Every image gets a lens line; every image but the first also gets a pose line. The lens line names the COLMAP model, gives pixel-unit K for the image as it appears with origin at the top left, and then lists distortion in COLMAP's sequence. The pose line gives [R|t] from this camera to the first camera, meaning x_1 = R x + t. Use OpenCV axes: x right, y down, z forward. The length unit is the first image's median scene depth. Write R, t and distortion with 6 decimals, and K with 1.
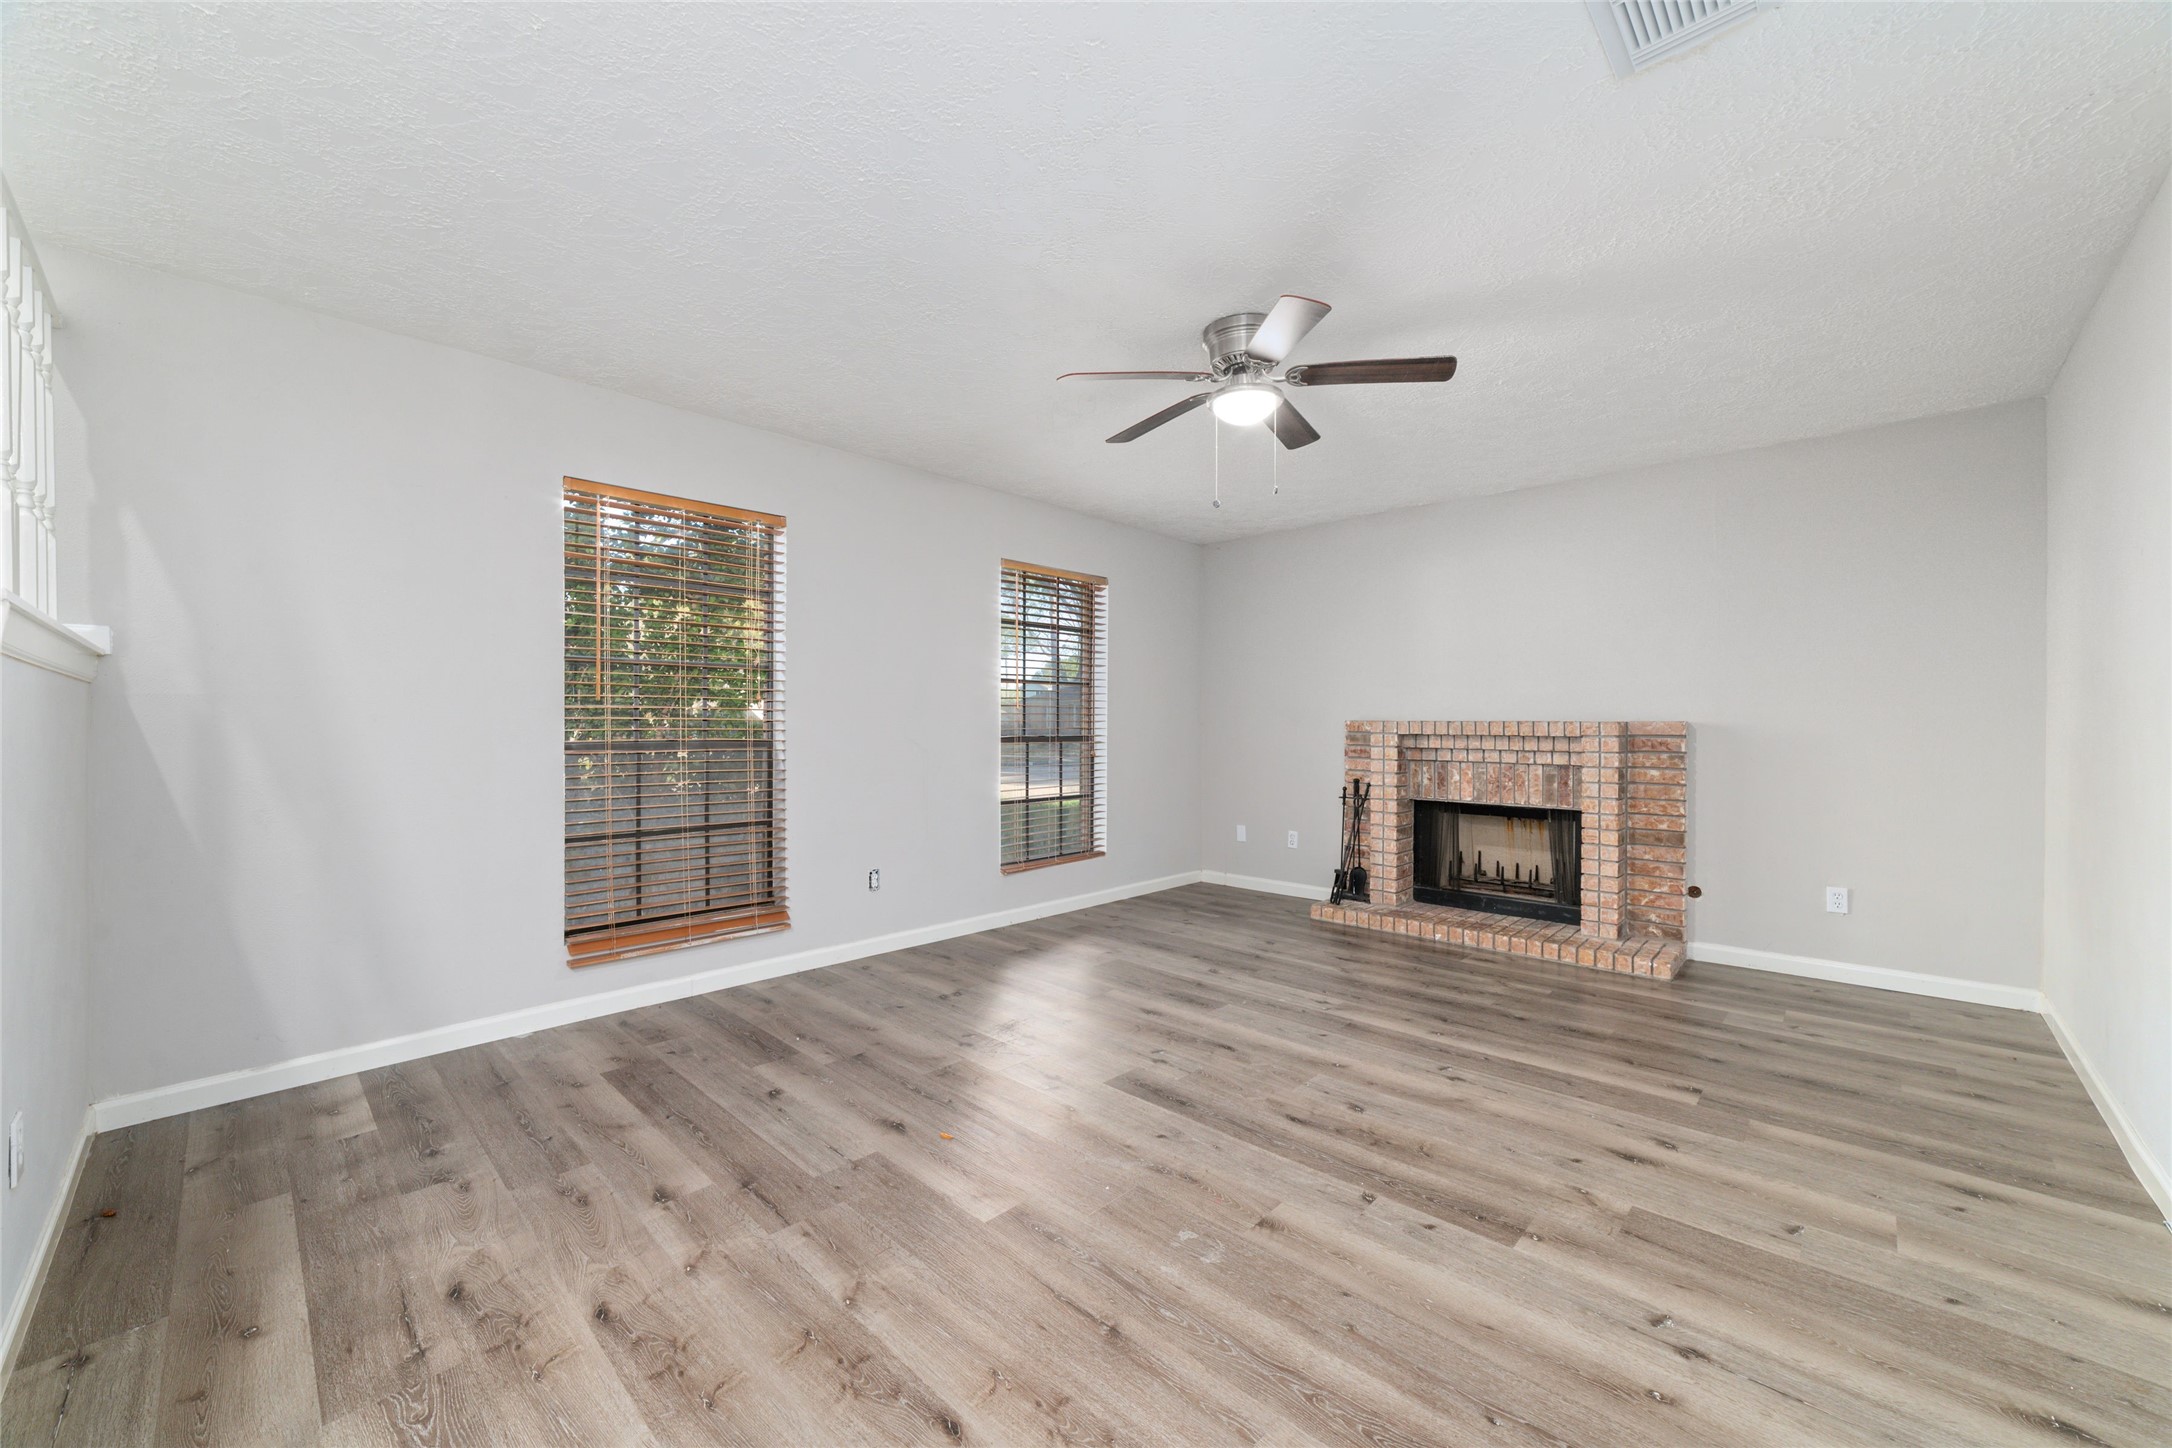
lens RADIAL K [[824.9, 0, 1093.6], [0, 824.9, 729.3], [0, 0, 1]] dist [-0.011369, 0.003014]
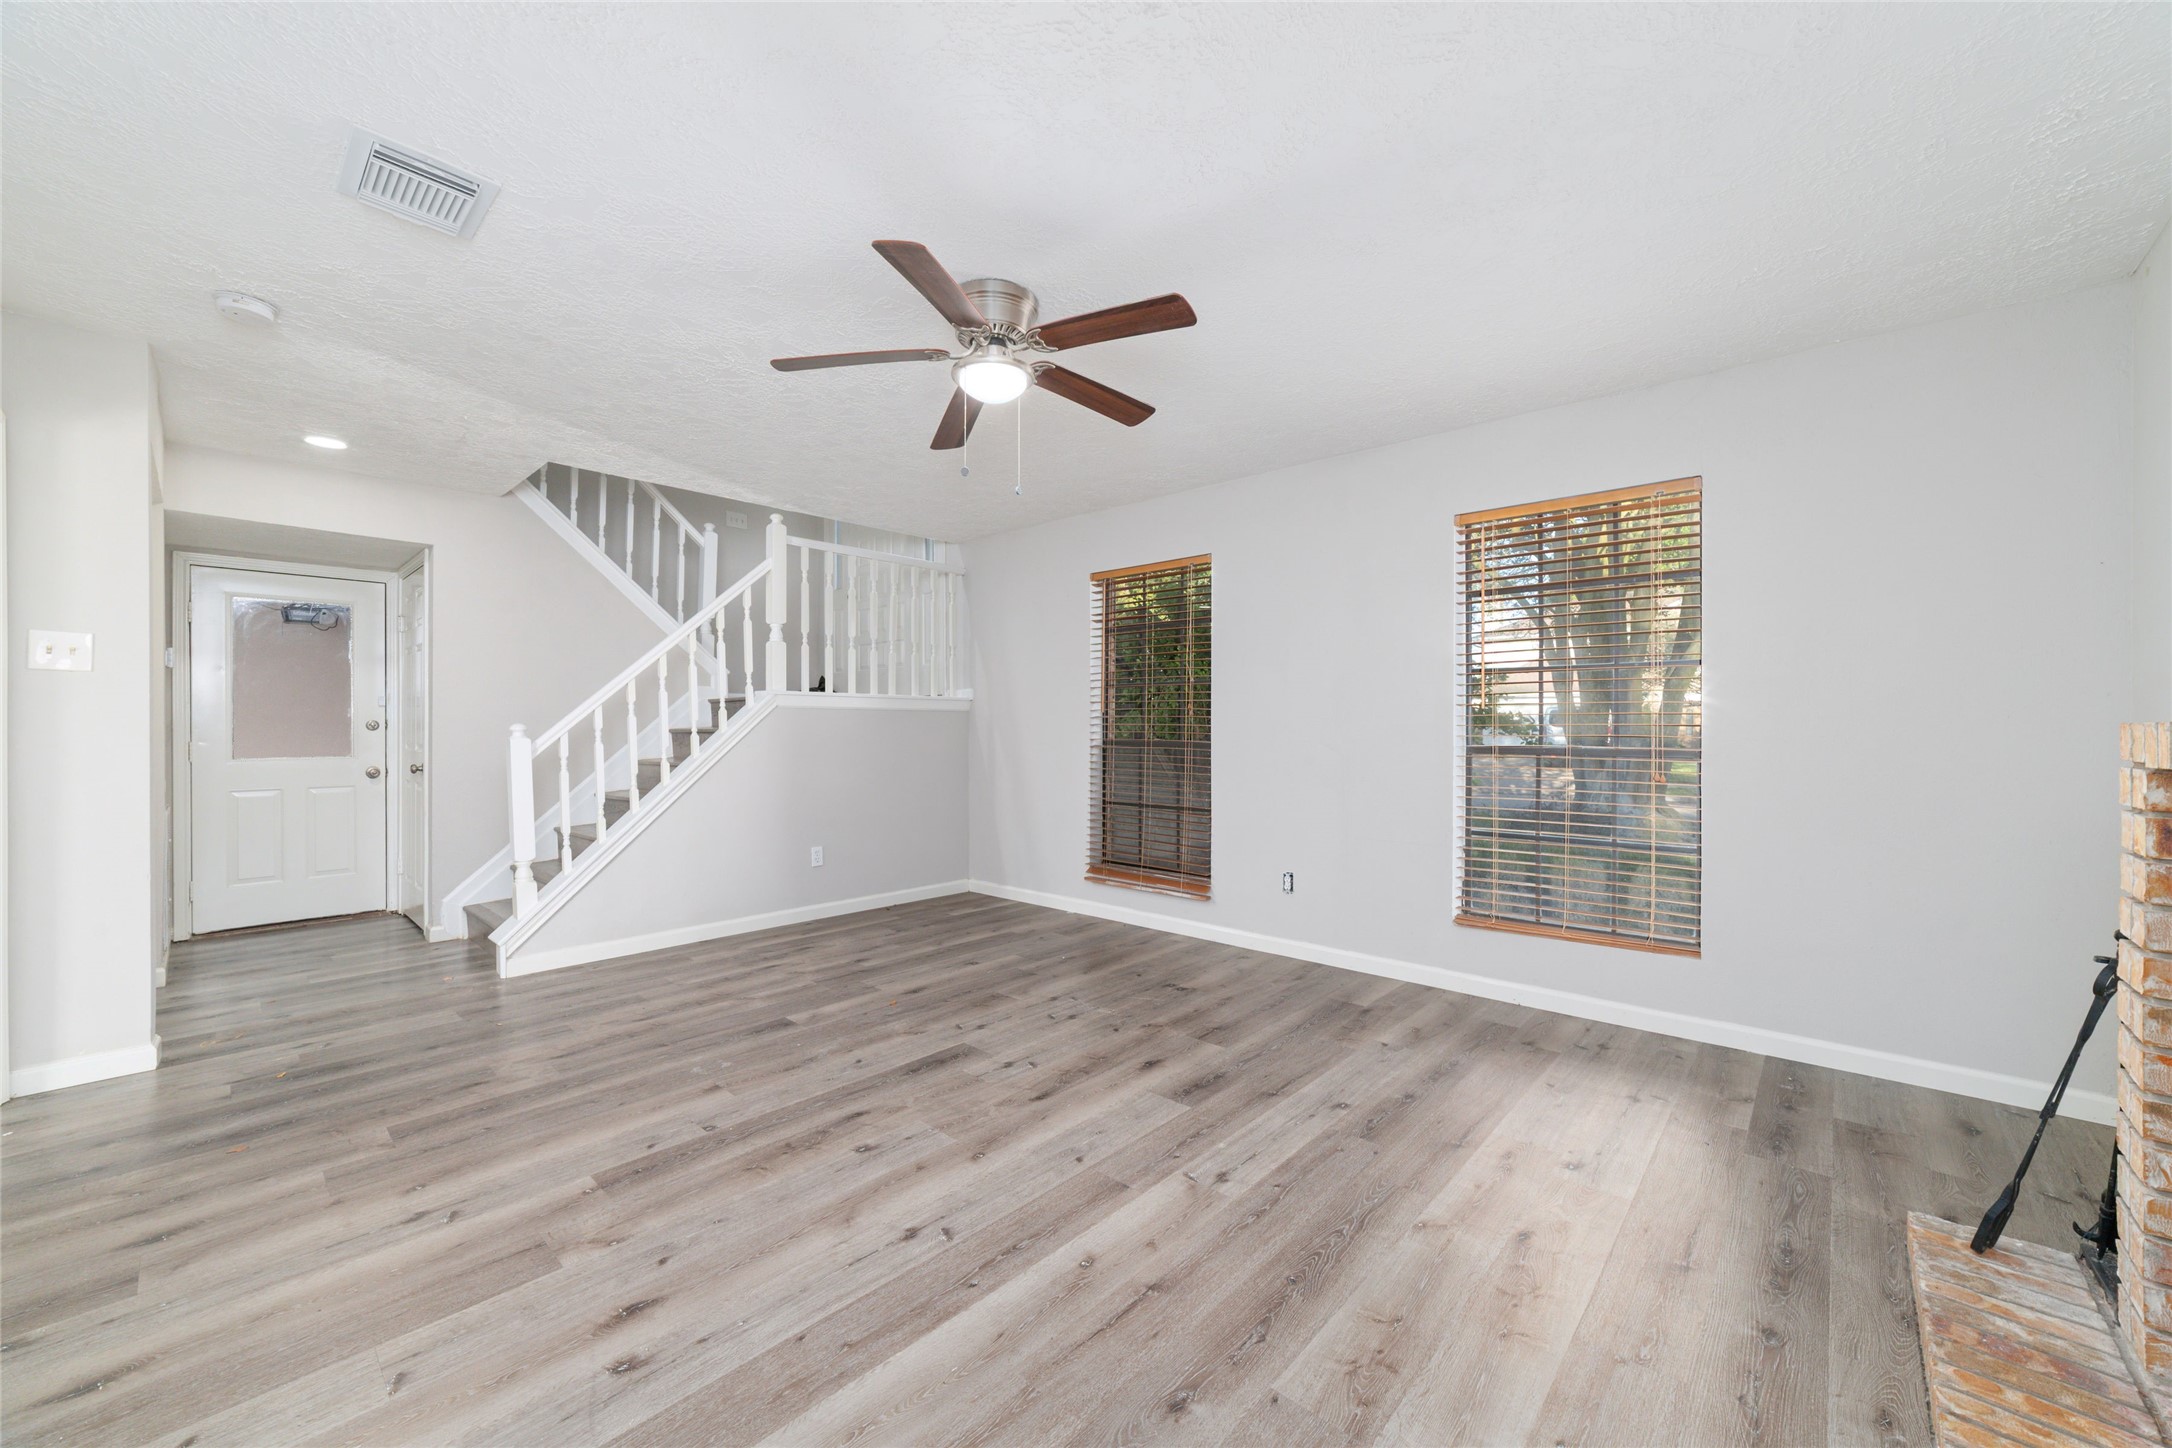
lens RADIAL K [[824.9, 0, 1095.9], [0, 824.9, 729.1], [0, 0, 1]] dist [-0.011369, 0.003014]
pose [[0.024686, -0.002117, -0.999693, 1.244199], [-0.005007, 0.999985, -0.002241, -0.005083], [0.999683, 0.005061, 0.024675, 1.236124]]
